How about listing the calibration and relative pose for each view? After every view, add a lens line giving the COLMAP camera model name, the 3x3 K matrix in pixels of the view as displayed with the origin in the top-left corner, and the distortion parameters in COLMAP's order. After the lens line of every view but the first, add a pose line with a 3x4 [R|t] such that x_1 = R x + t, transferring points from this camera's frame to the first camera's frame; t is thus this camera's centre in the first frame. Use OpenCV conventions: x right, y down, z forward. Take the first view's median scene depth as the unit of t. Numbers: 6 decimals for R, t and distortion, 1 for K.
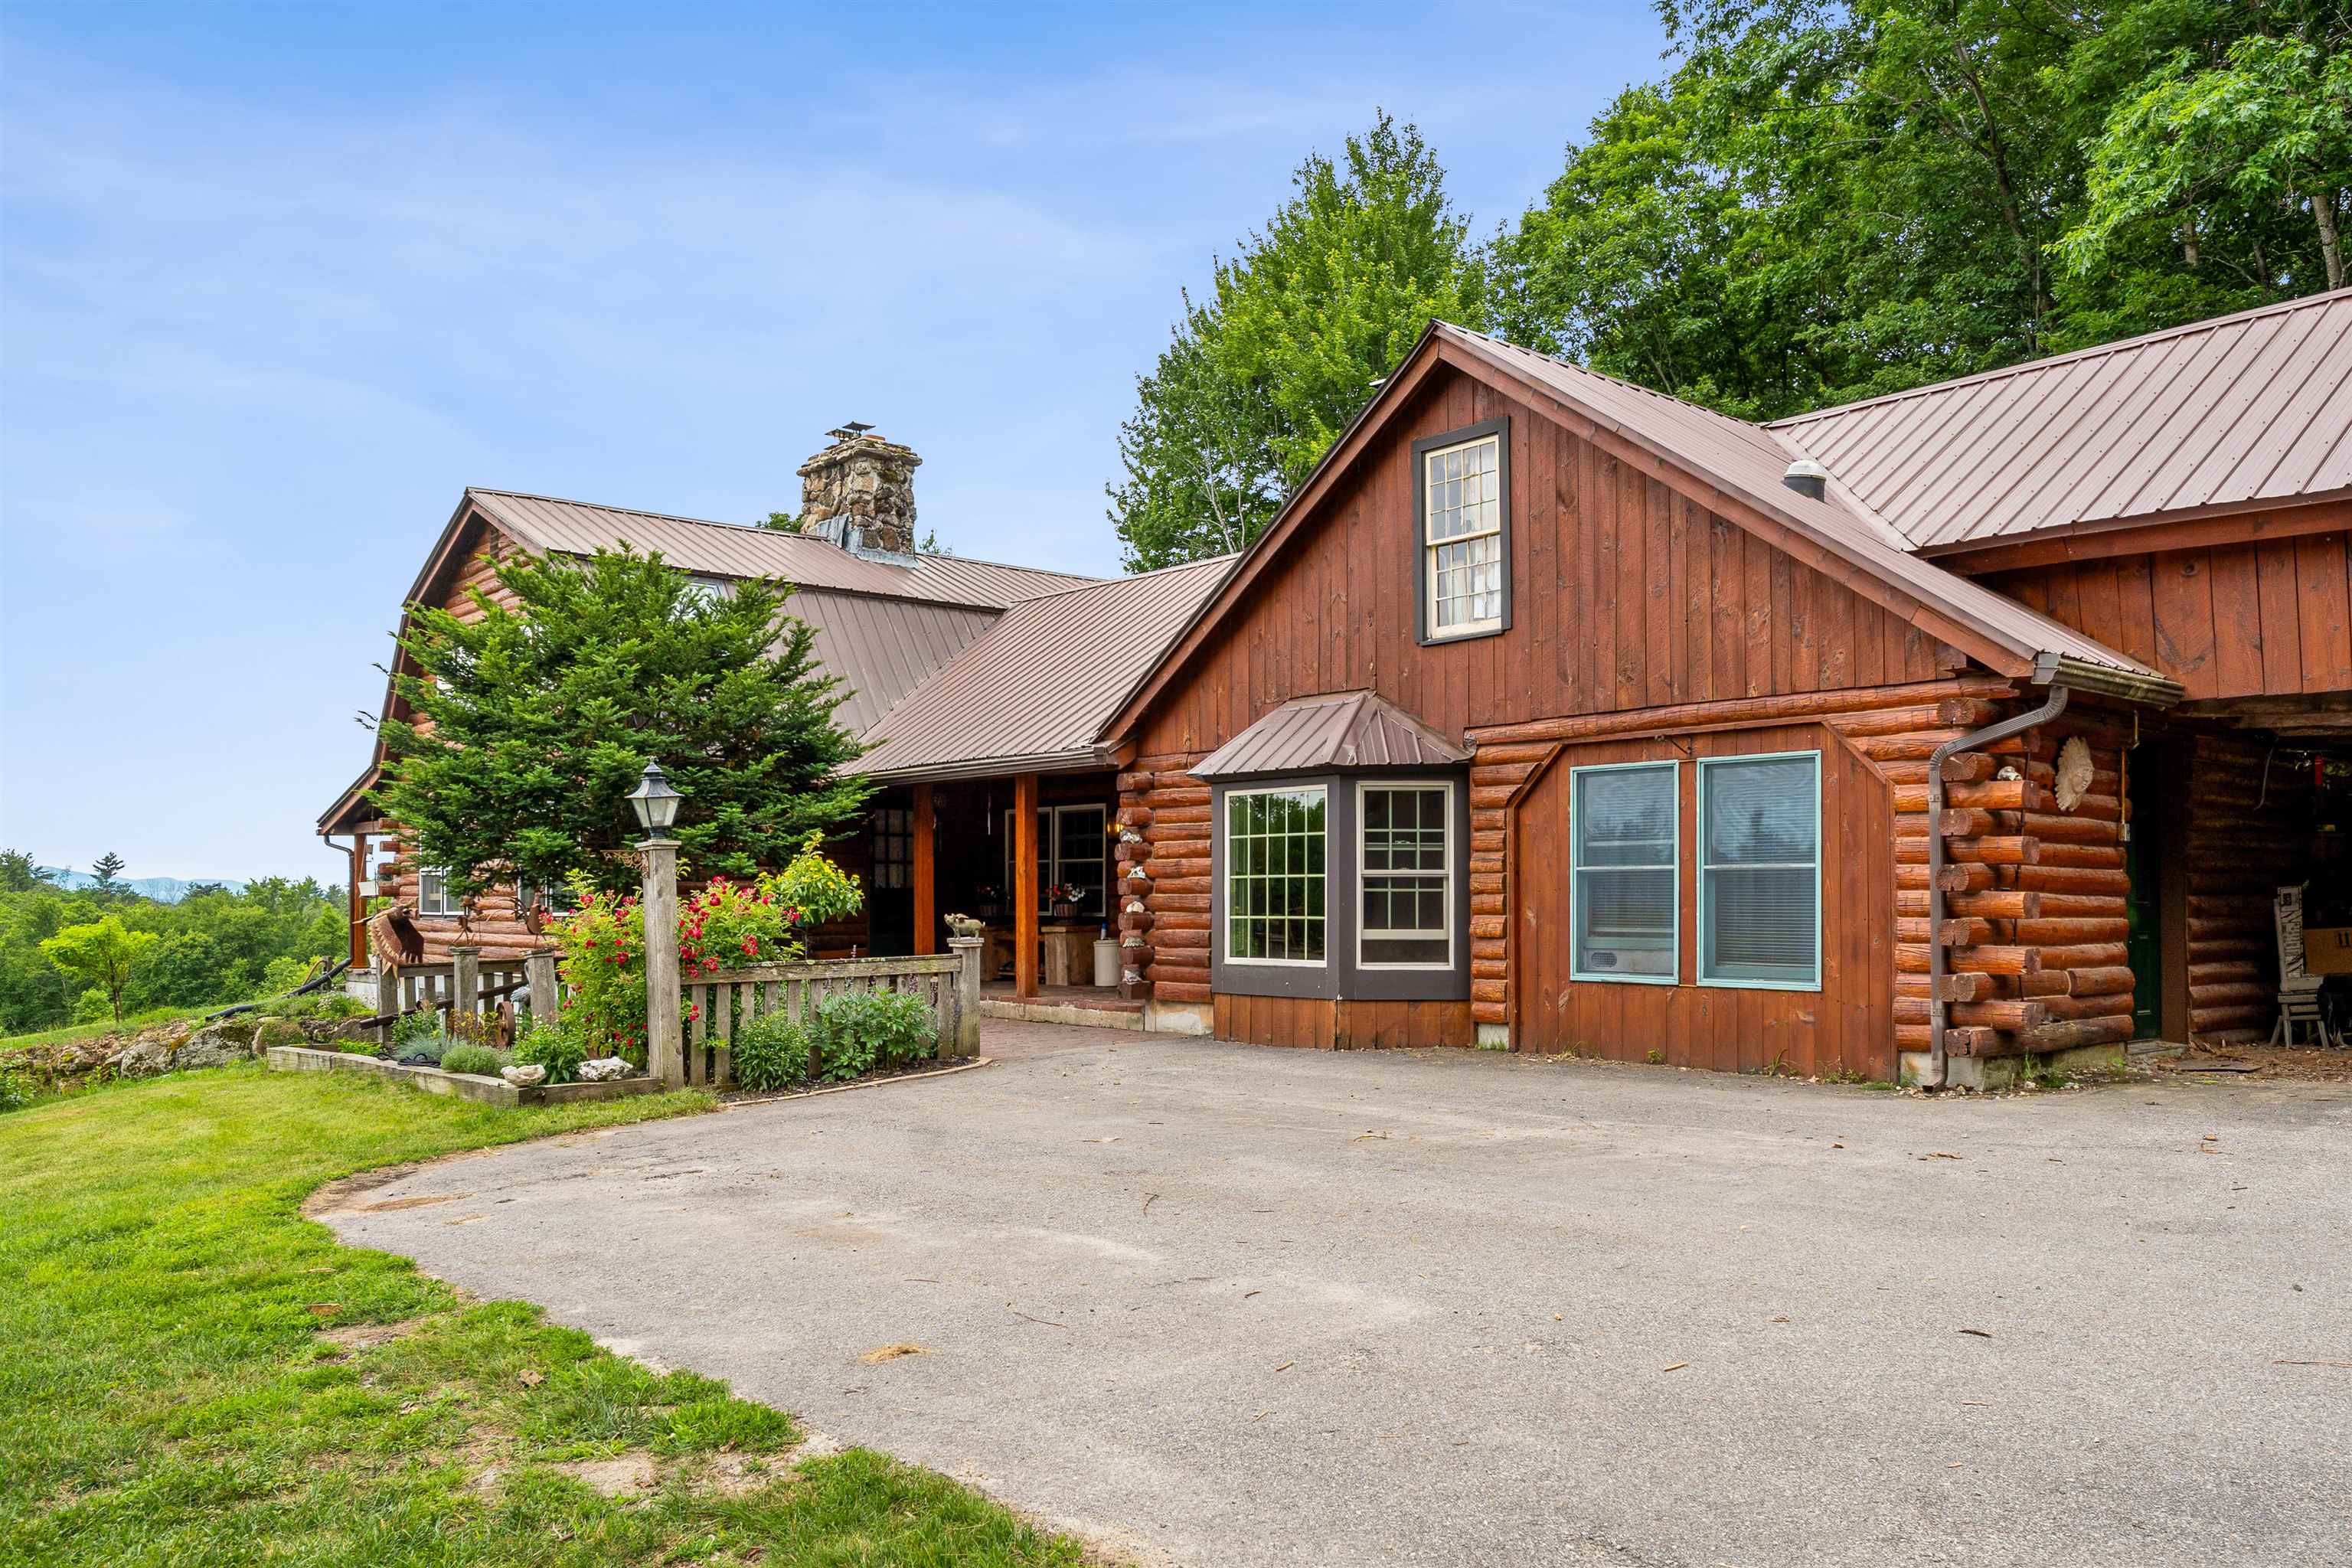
lens RADIAL K [[1732.7, 0, 1174.7], [0, 1732.7, 785.1], [0, 0, 1]] dist [0.002288, 0.007422]
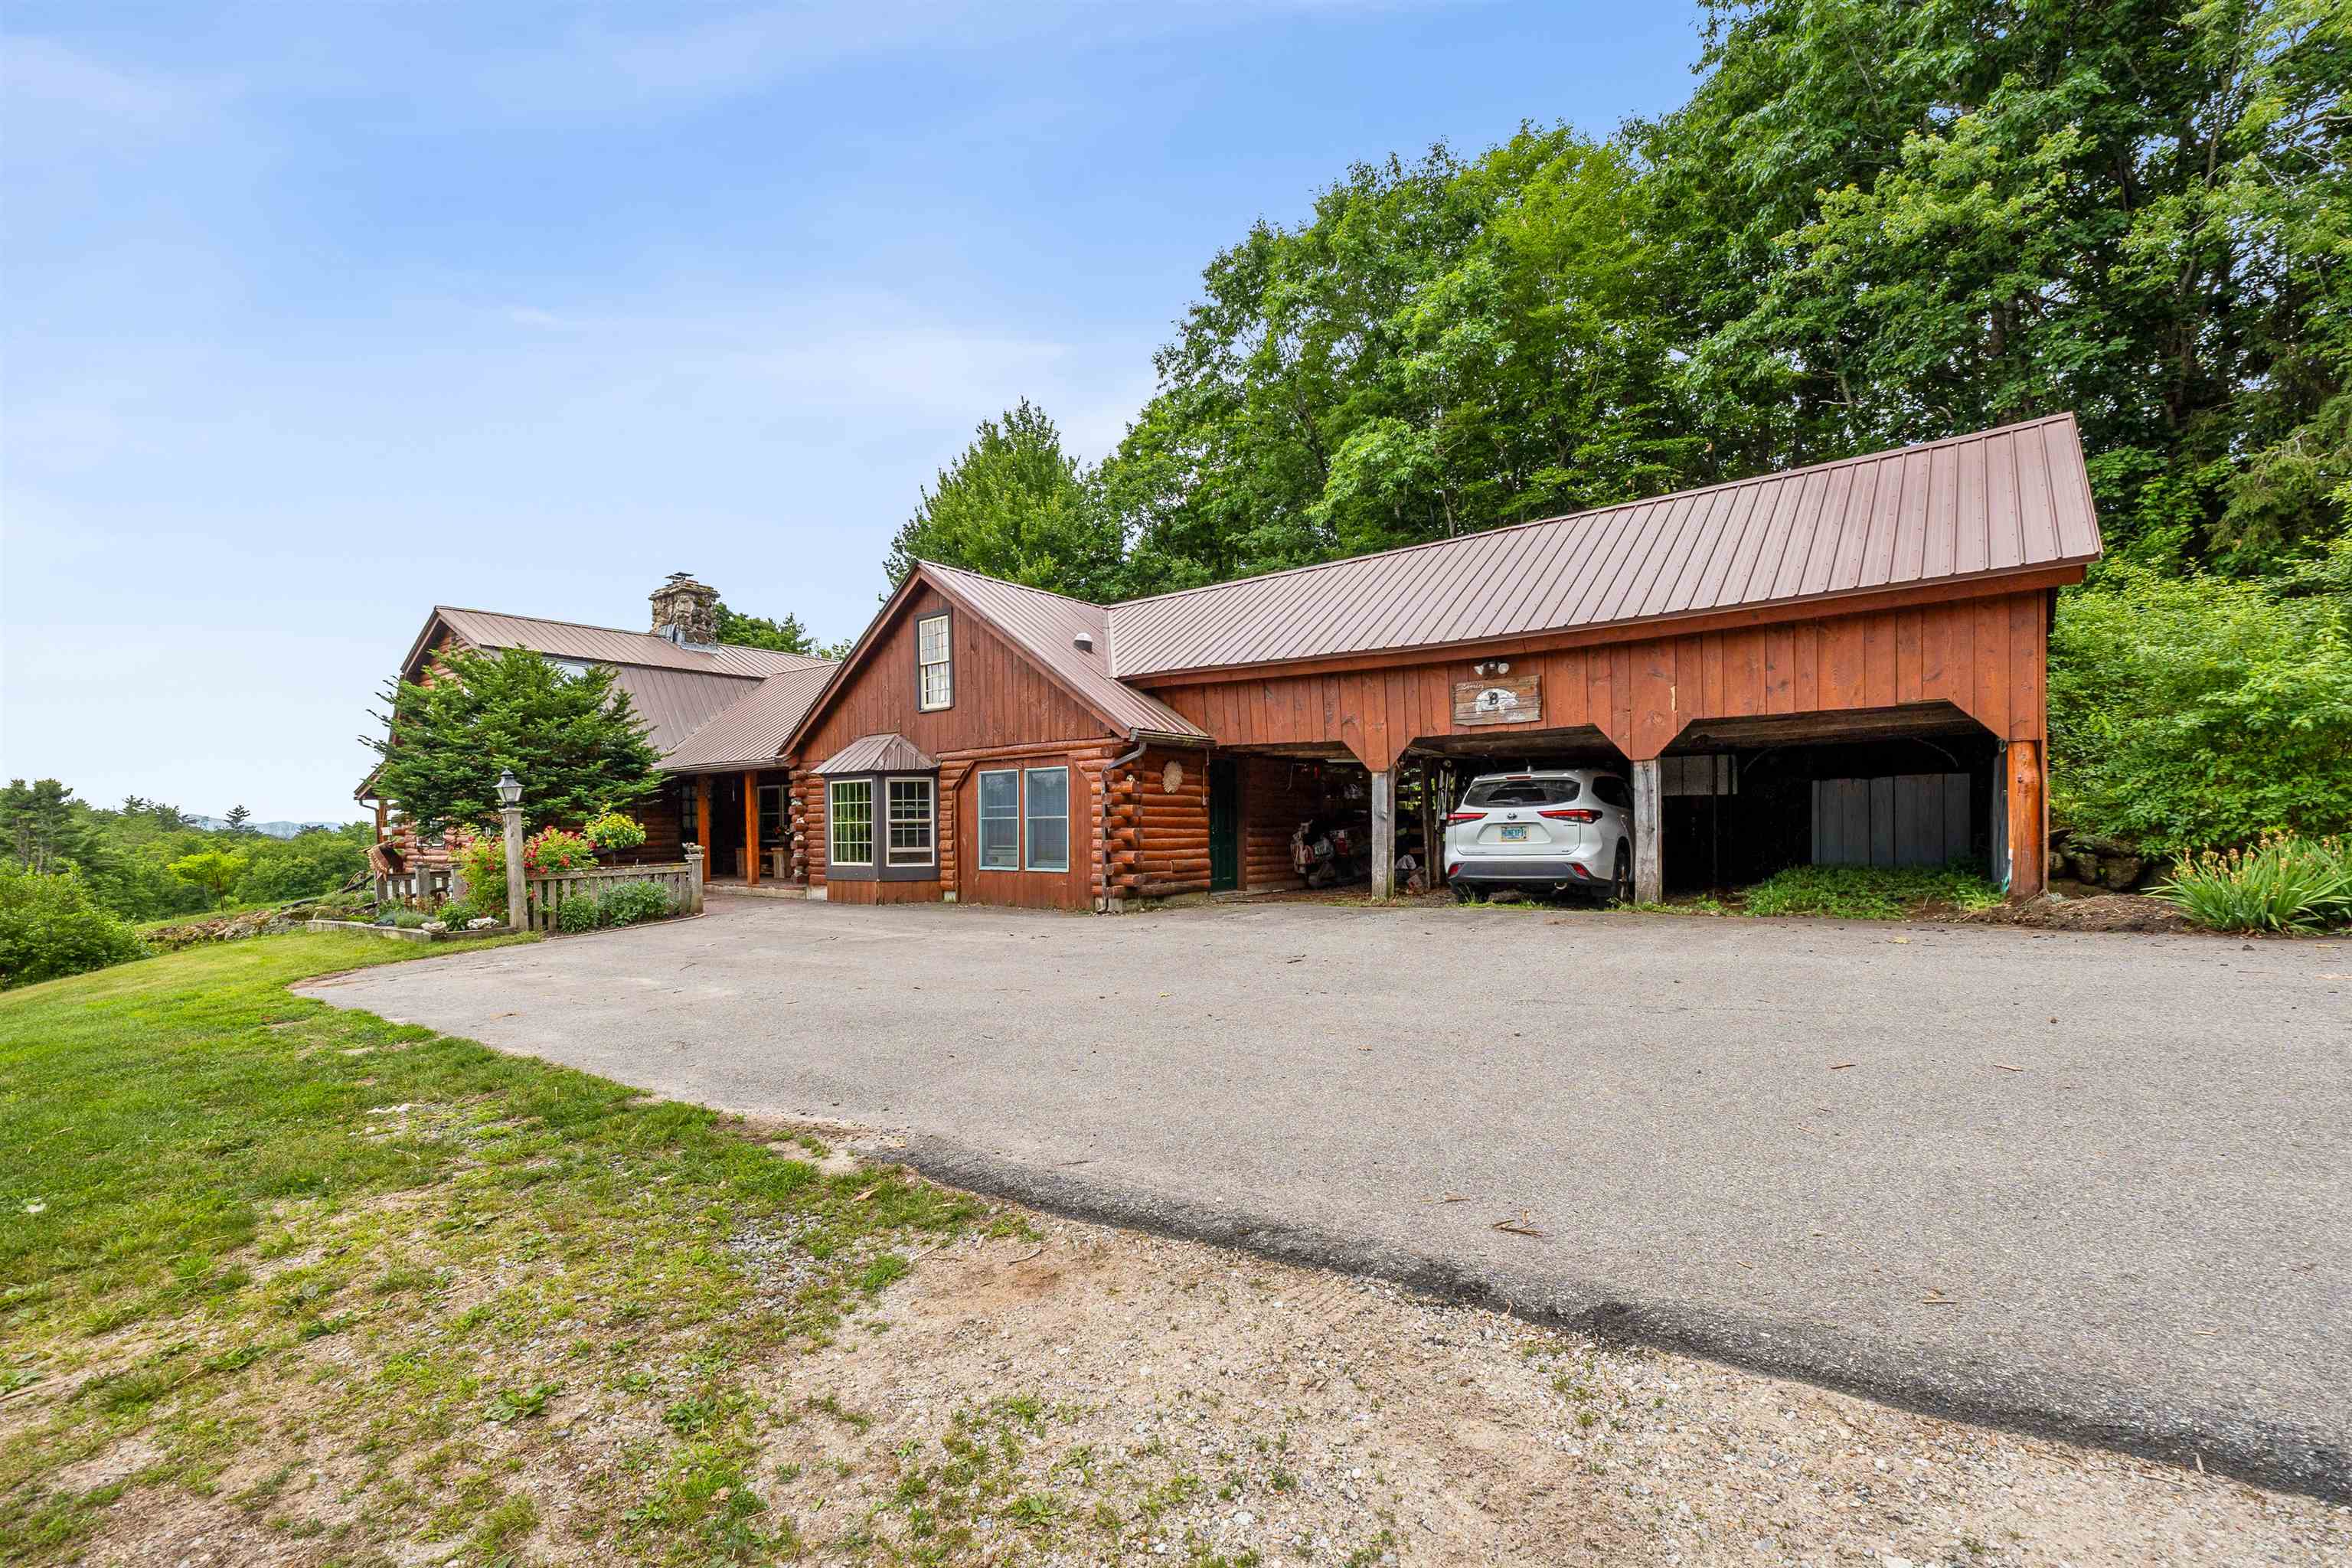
lens RADIAL K [[998.6, 0, 1179.2], [0, 998.6, 797.0], [0, 0, 1]] dist [-0.011941, 0.000463]
pose [[0.977920, -0.005191, 0.208913, 0.183374], [-0.002289, 0.999365, 0.035545, -0.020328], [-0.208965, -0.035238, 0.977288, -0.236004]]
